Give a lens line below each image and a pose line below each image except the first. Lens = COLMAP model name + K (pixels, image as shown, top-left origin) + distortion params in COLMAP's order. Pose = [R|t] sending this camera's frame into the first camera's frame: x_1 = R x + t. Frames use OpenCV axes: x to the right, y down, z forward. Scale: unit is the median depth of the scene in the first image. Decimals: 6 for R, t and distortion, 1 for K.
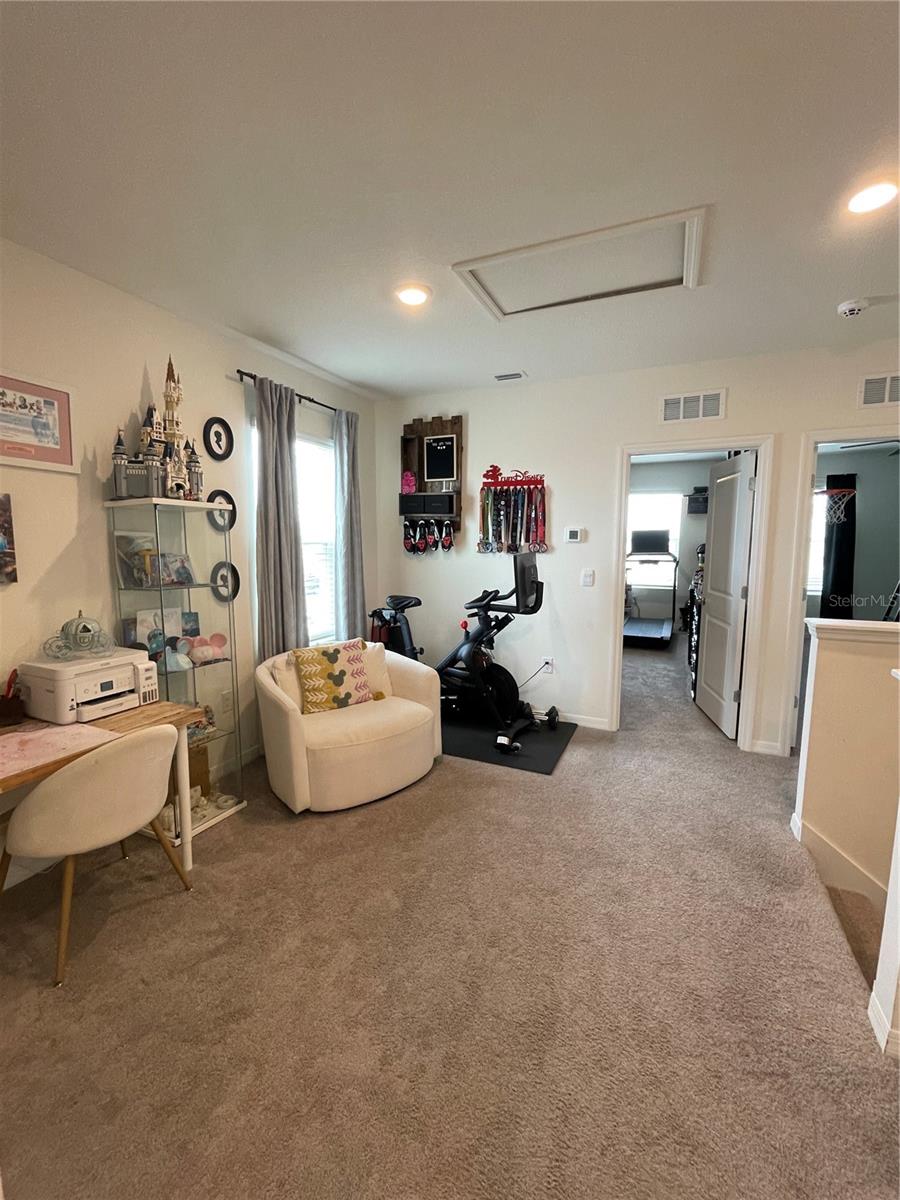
lens RADIAL K [[505.4, 0, 450.5], [0, 505.4, 598.1], [0, 0, 1]] dist [-0.001172, -0.000497]
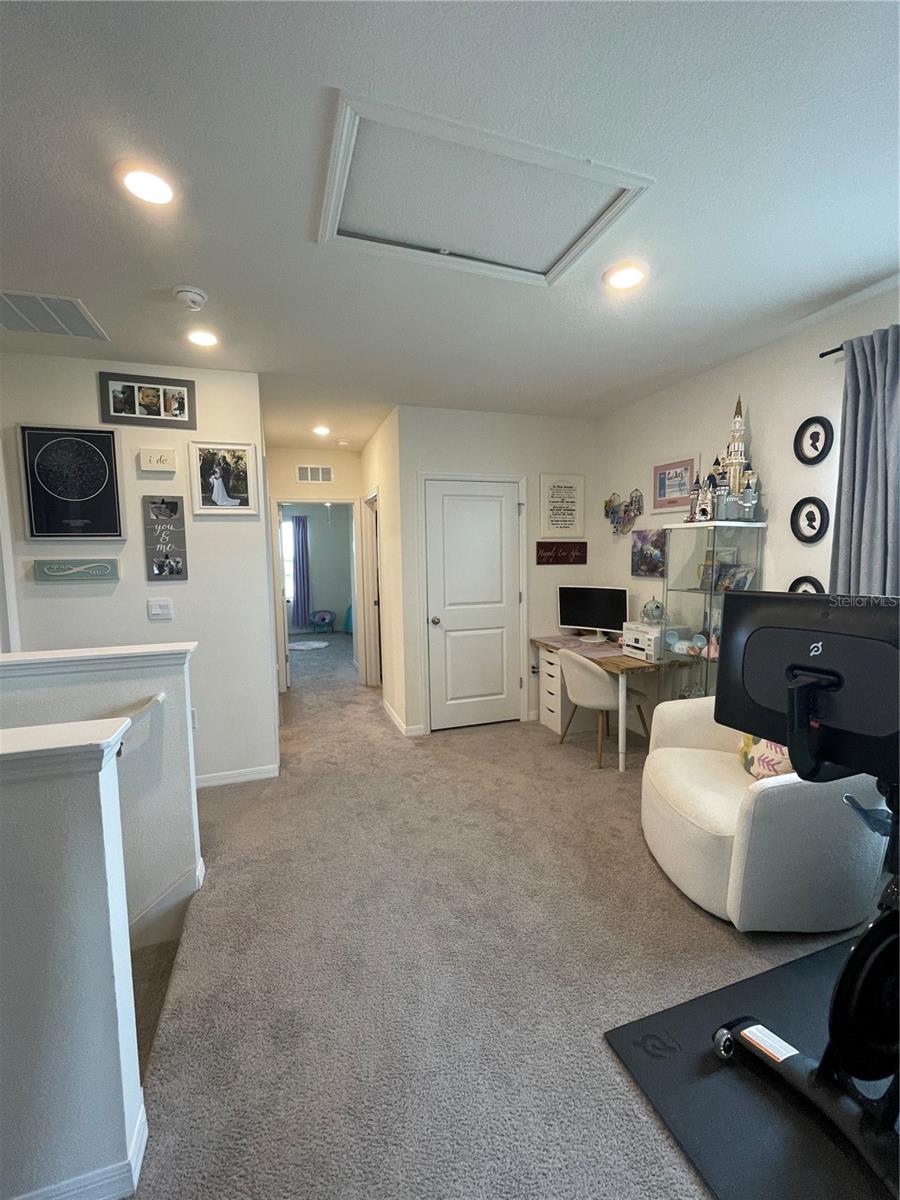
lens RADIAL K [[505.4, 0, 450.5], [0, 505.4, 598.1], [0, 0, 1]] dist [-0.001172, -0.000497]
pose [[-0.731684, 0.068648, -0.678178, 0.891307], [-0.063063, 0.983832, 0.167625, -0.205373], [0.678720, 0.165417, -0.715525, 1.727610]]
